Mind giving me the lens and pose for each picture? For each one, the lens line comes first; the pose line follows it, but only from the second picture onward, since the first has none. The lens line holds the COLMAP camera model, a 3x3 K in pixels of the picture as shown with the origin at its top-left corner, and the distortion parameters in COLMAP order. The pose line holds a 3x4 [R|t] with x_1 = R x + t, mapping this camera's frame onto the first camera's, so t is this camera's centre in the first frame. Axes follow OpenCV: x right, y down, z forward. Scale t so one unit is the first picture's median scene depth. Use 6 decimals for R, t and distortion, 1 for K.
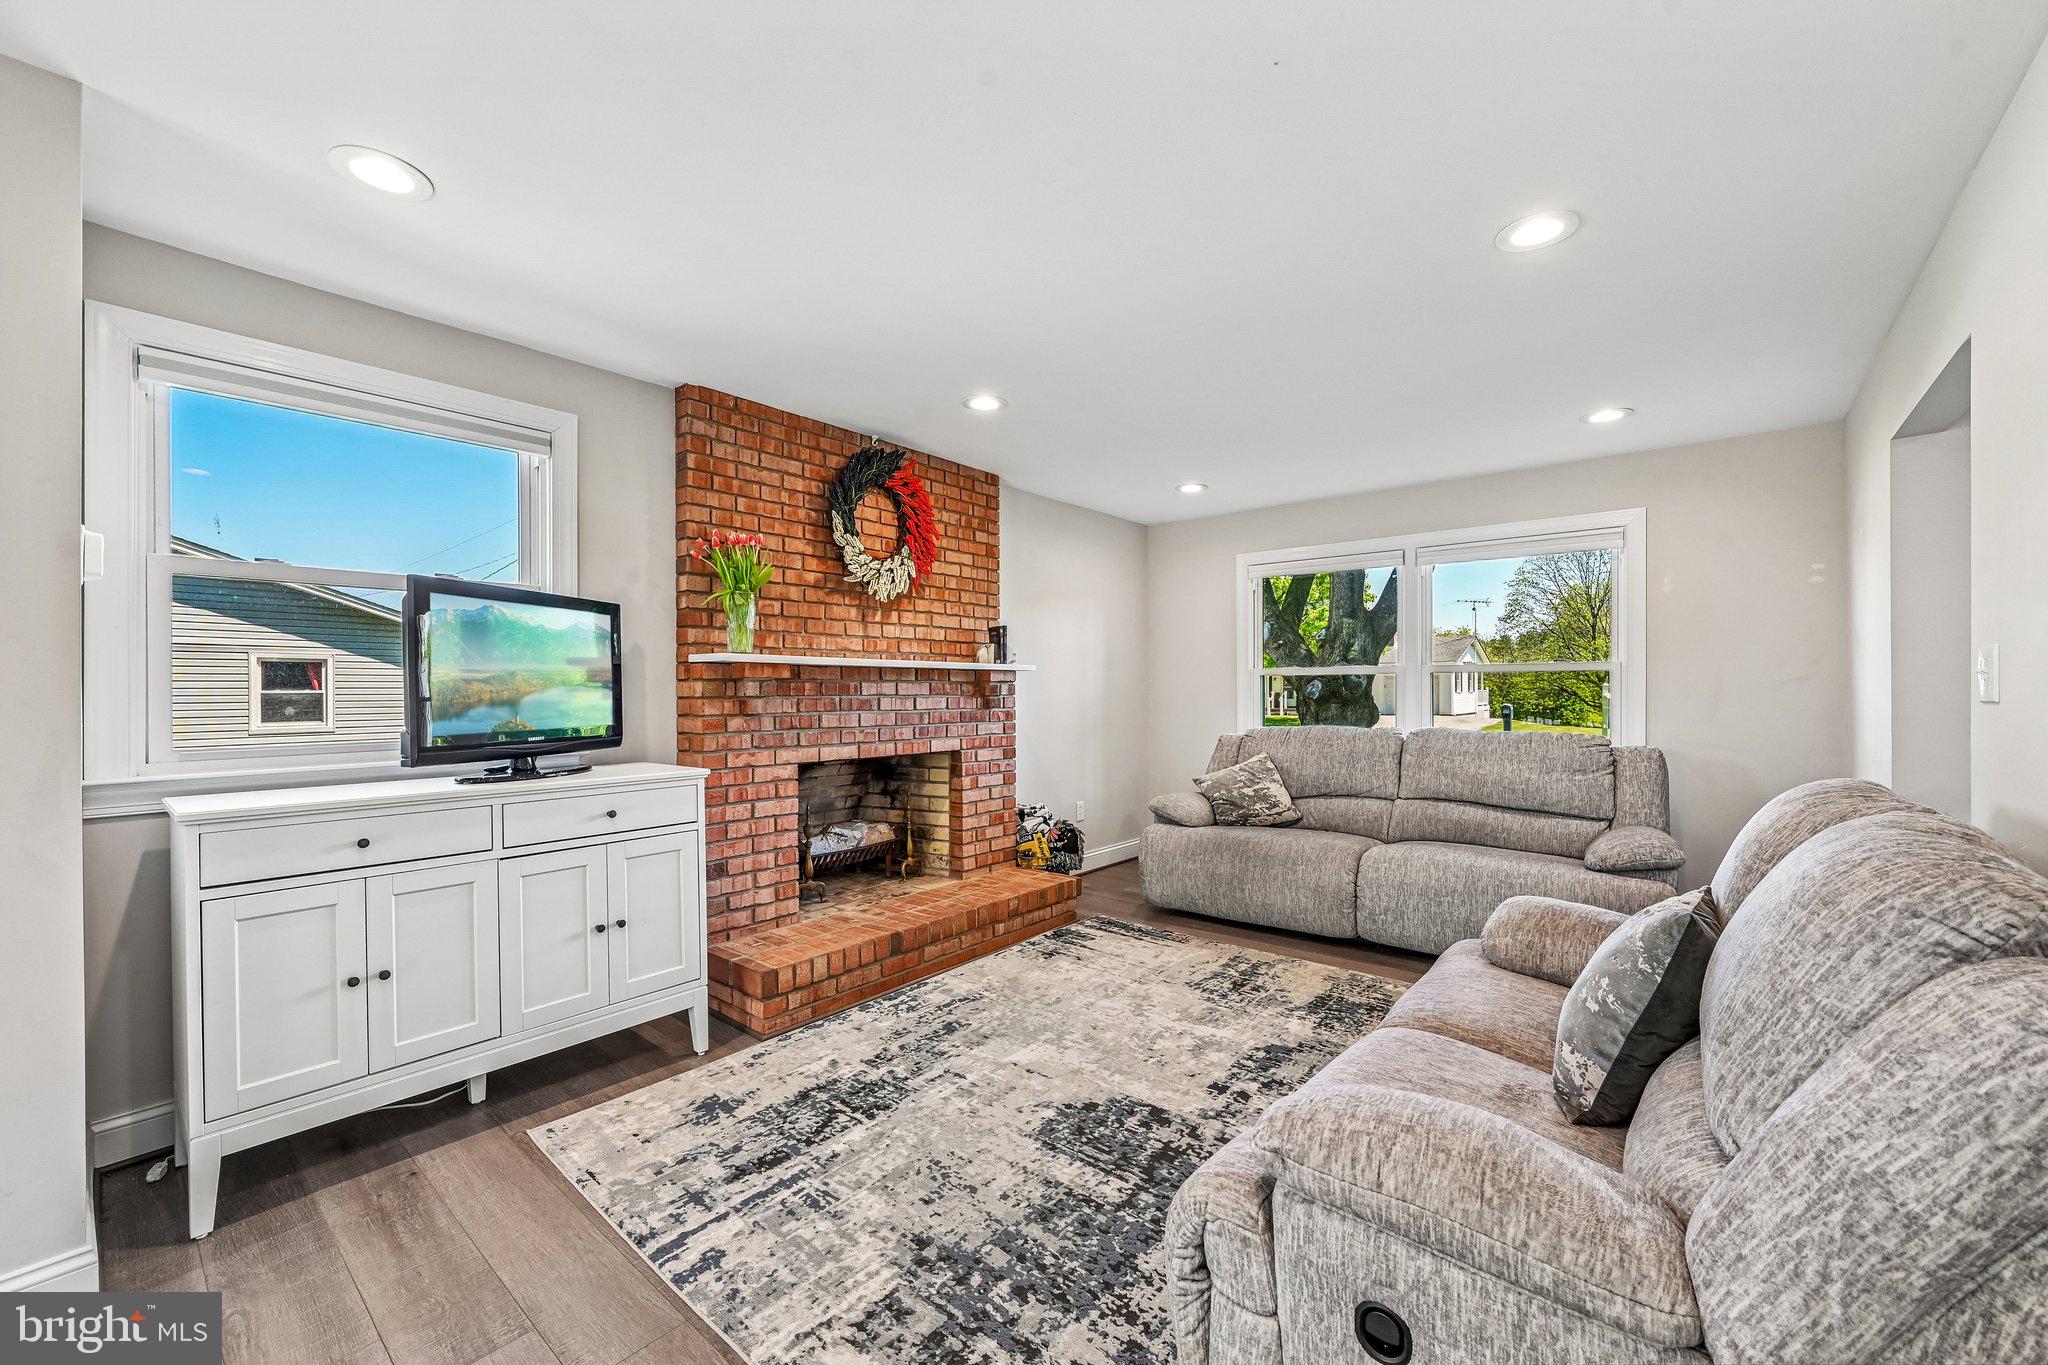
lens RADIAL K [[804.1, 0, 1033.5], [0, 804.1, 691.6], [0, 0, 1]] dist [-0.001744, -0.000384]
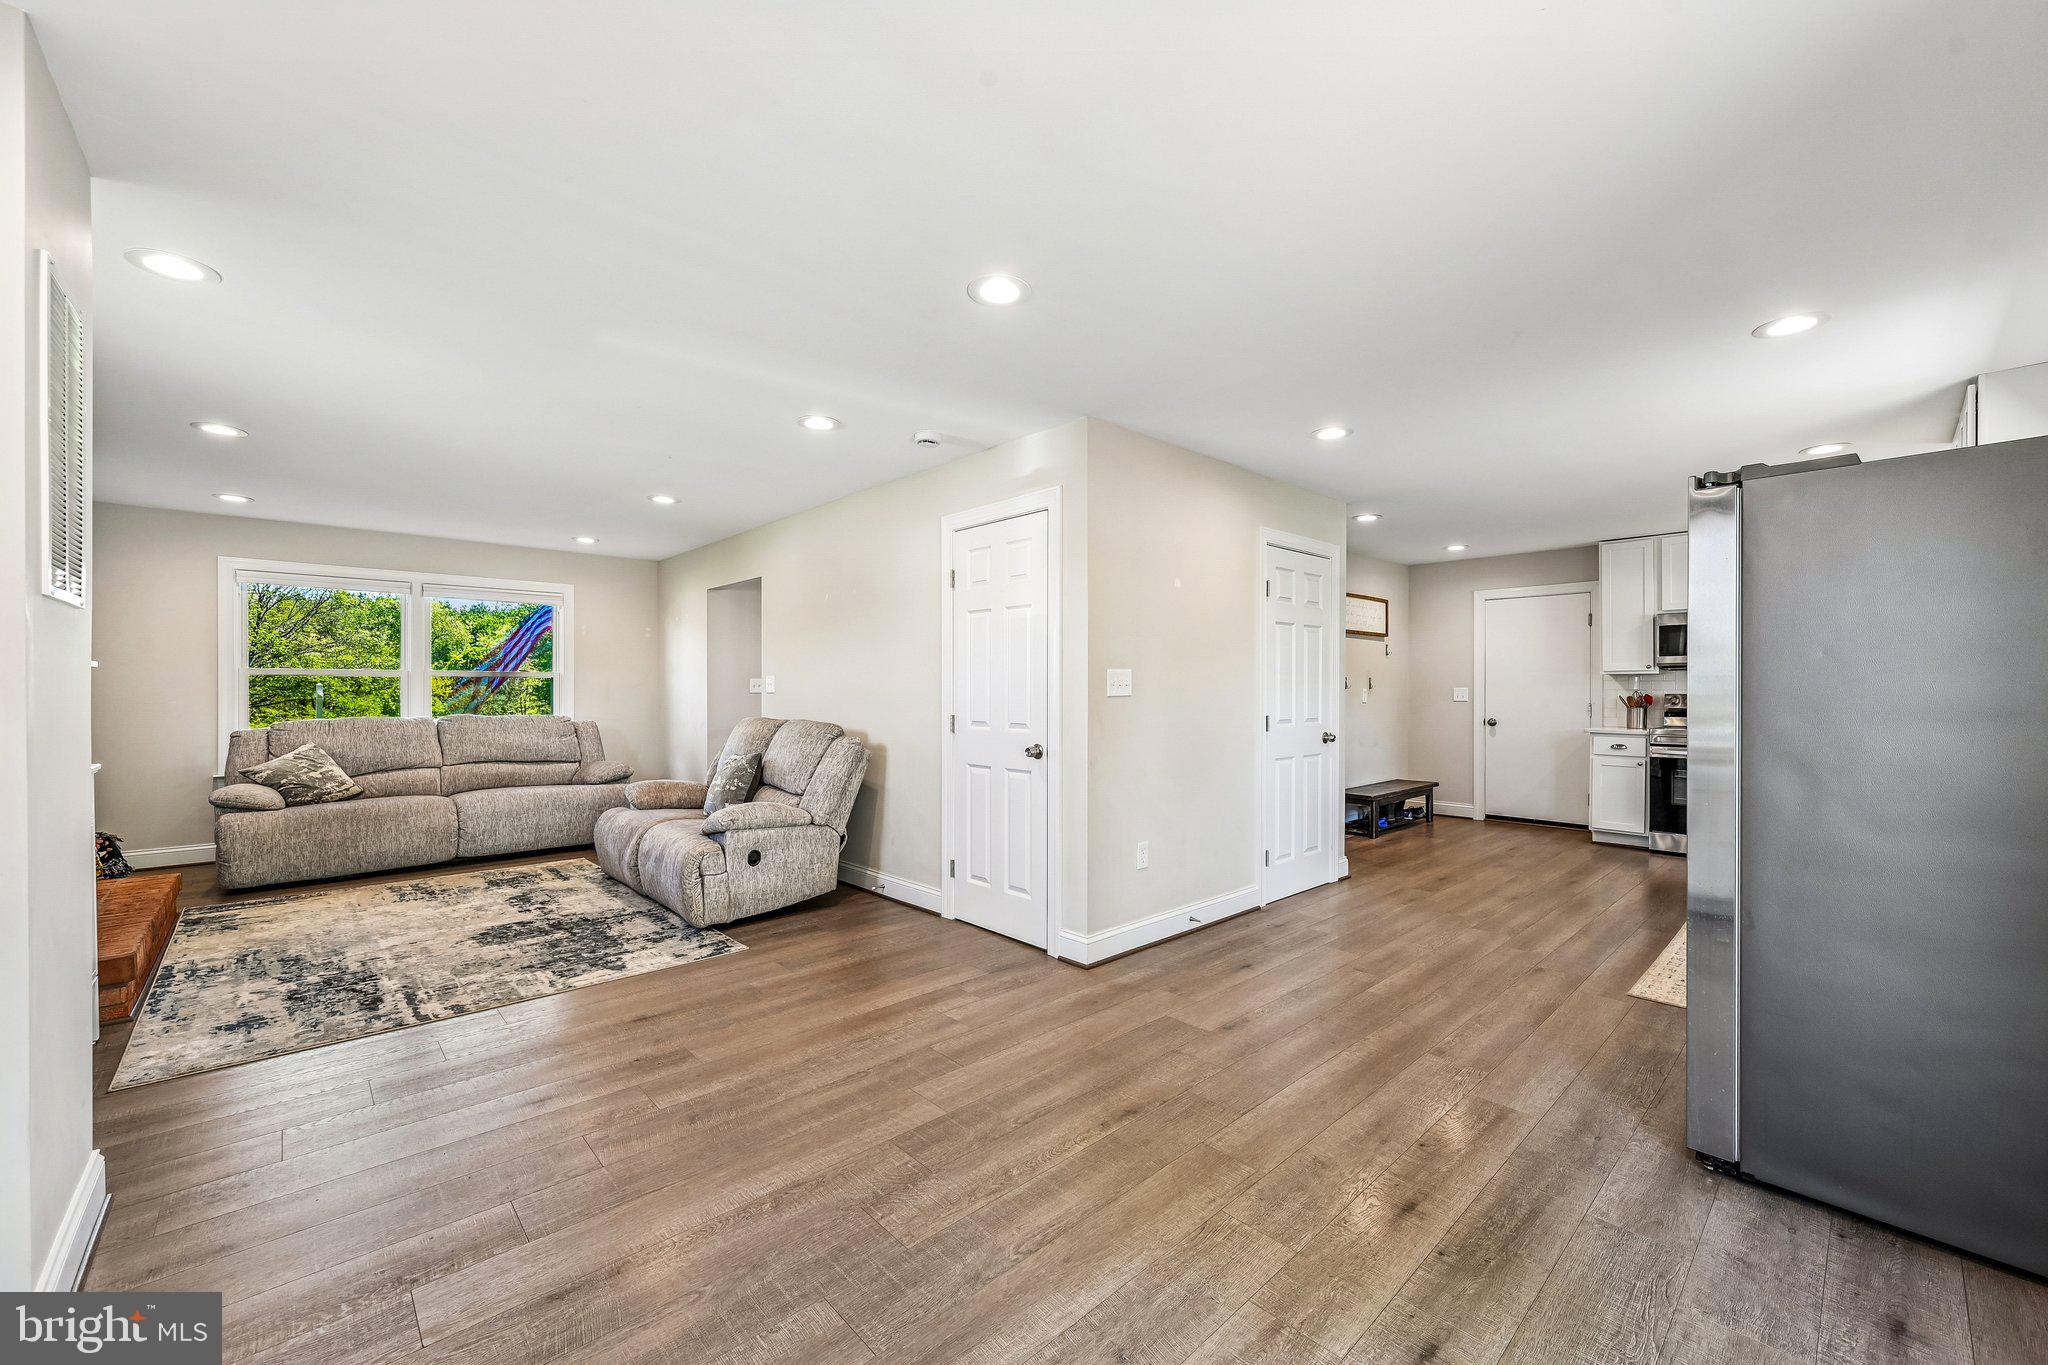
lens RADIAL K [[804.1, 0, 1033.5], [0, 804.1, 691.6], [0, 0, 1]] dist [-0.001744, -0.000384]
pose [[0.123111, -0.000852, 0.992393, -0.960472], [0.000870, 0.999999, 0.000751, 0.002687], [-0.992393, 0.000771, 0.123112, -0.236751]]
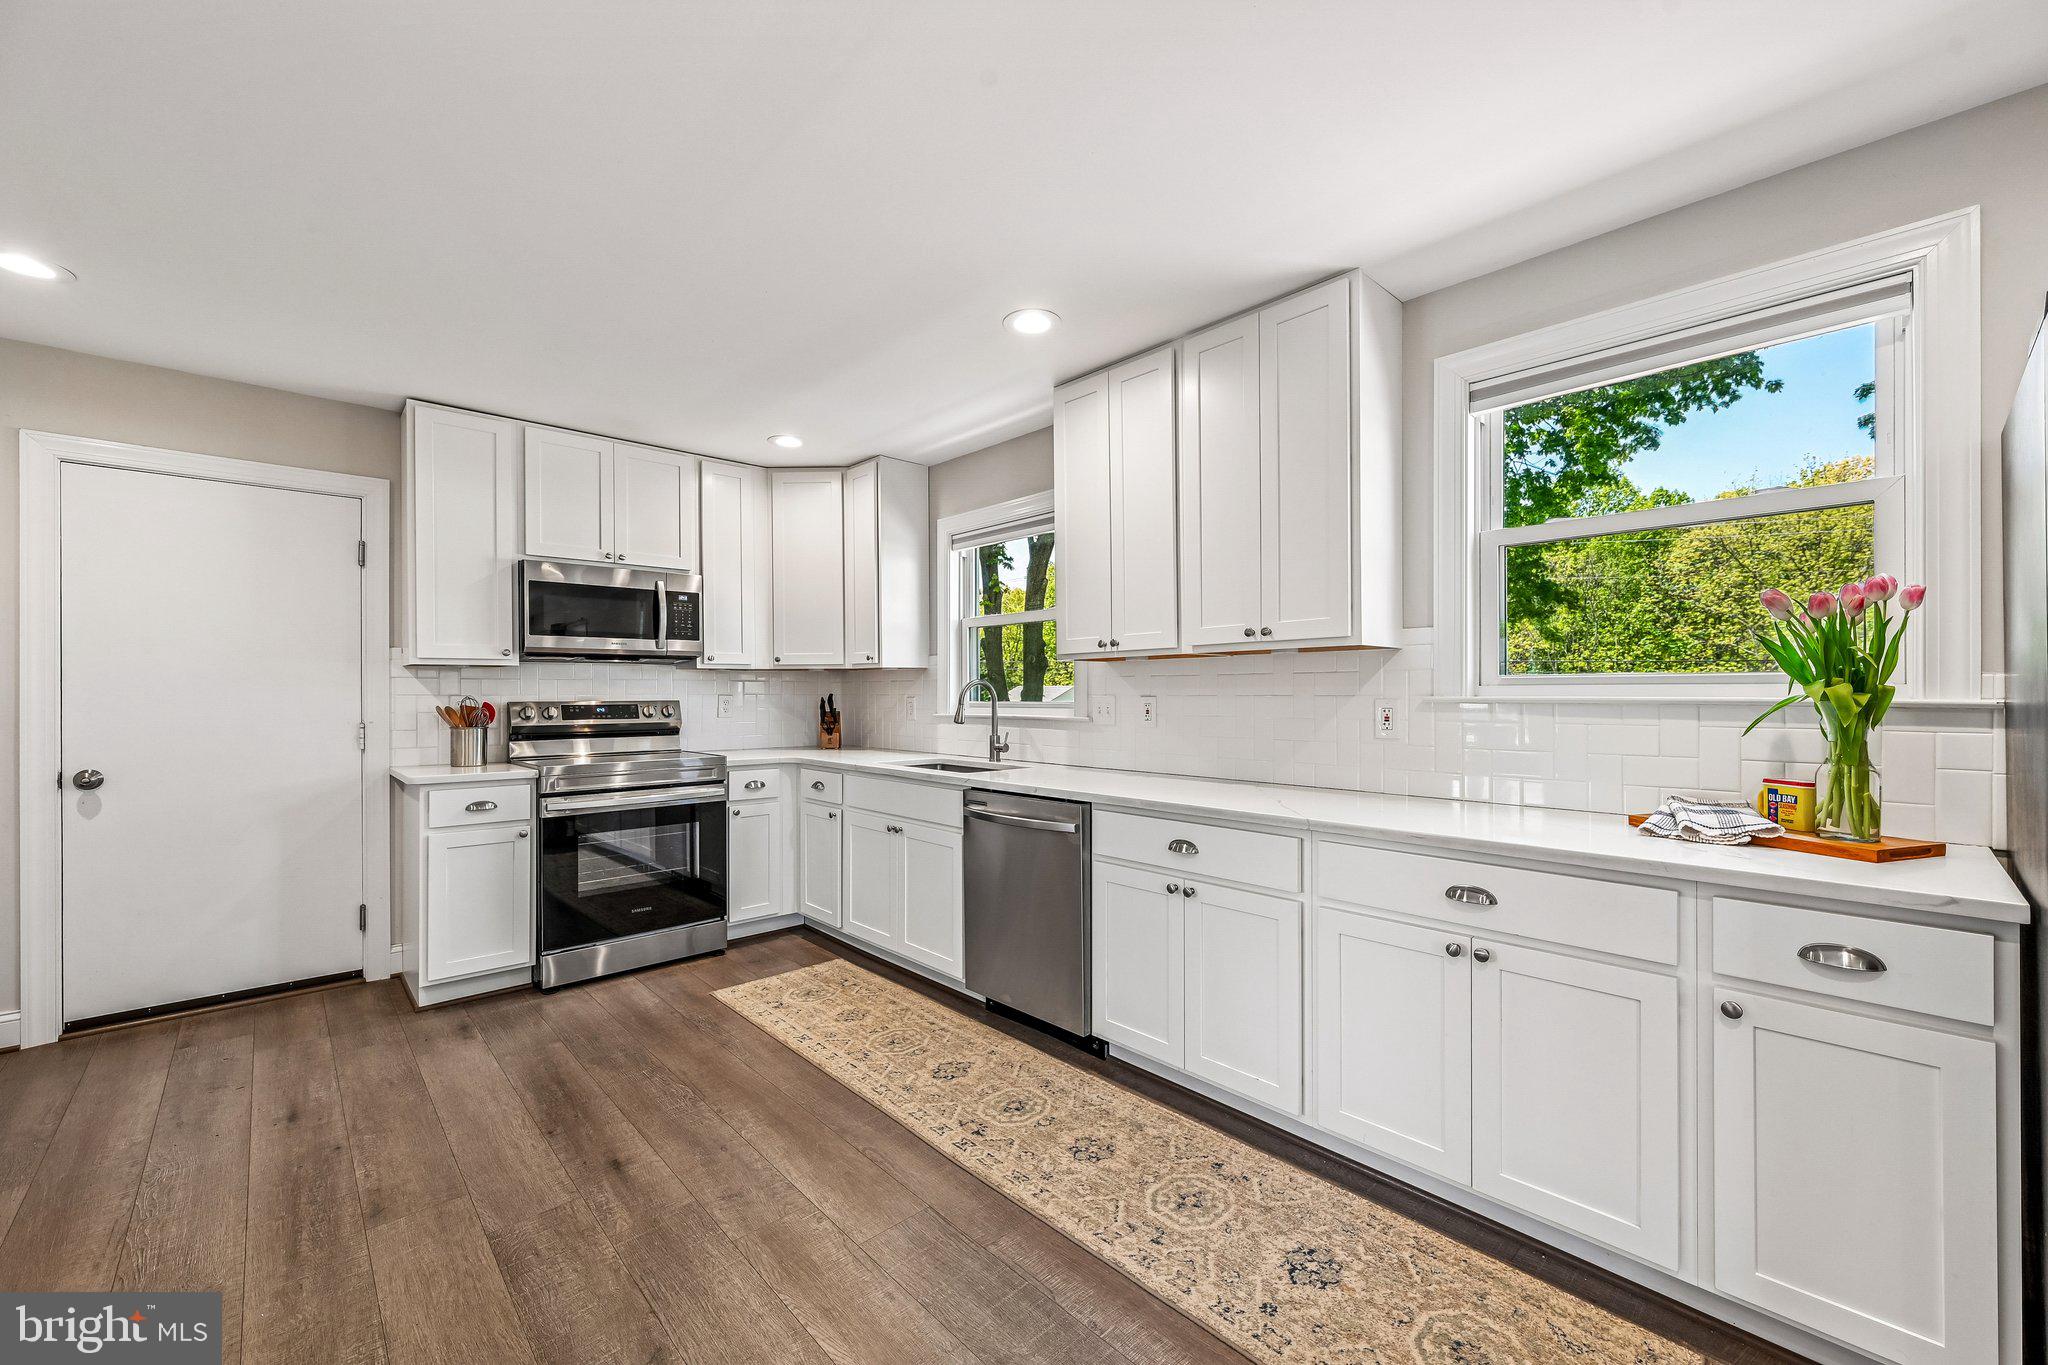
lens RADIAL K [[804.1, 0, 1033.5], [0, 804.1, 691.6], [0, 0, 1]] dist [-0.001744, -0.000384]
pose [[-0.993200, 0.005638, 0.116283, 0.210381], [0.005657, 0.999984, -0.000167, 0.001077], [-0.116282, 0.000492, -0.993216, -0.468771]]
